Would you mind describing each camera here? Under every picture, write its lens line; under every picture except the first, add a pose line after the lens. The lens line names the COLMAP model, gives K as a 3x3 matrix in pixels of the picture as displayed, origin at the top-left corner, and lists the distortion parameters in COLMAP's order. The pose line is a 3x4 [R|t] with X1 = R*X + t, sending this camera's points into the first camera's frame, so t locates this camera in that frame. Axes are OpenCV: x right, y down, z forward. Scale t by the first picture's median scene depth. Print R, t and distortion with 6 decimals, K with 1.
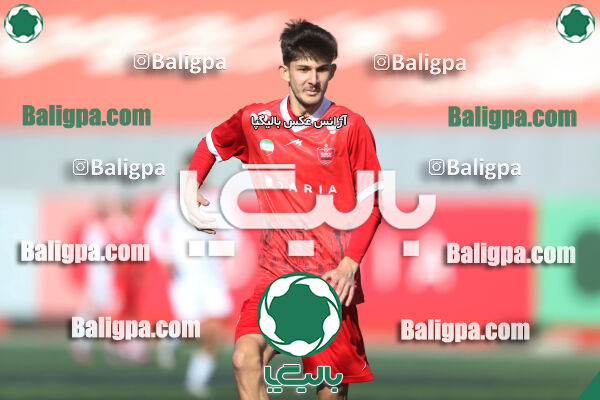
lens RADIAL K [[2284.2, 0, 300.0], [0, 2284.2, 200.0], [0, 0, 1]] dist [0.001145, 1.277182]
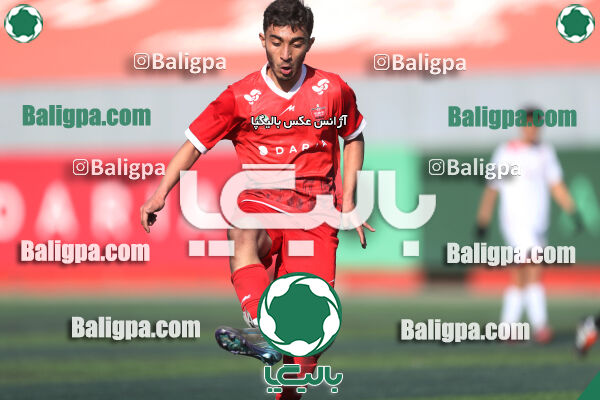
lens RADIAL K [[3590.2, 0, 300.0], [0, 3590.2, 200.0], [0, 0, 1]] dist [0.230085, 1.845211]
pose [[0.999993, 0.000072, -0.003736, 0.005942], [-0.000082, 0.999997, -0.002598, 0.004093], [0.003736, 0.002599, 0.999990, -0.573216]]
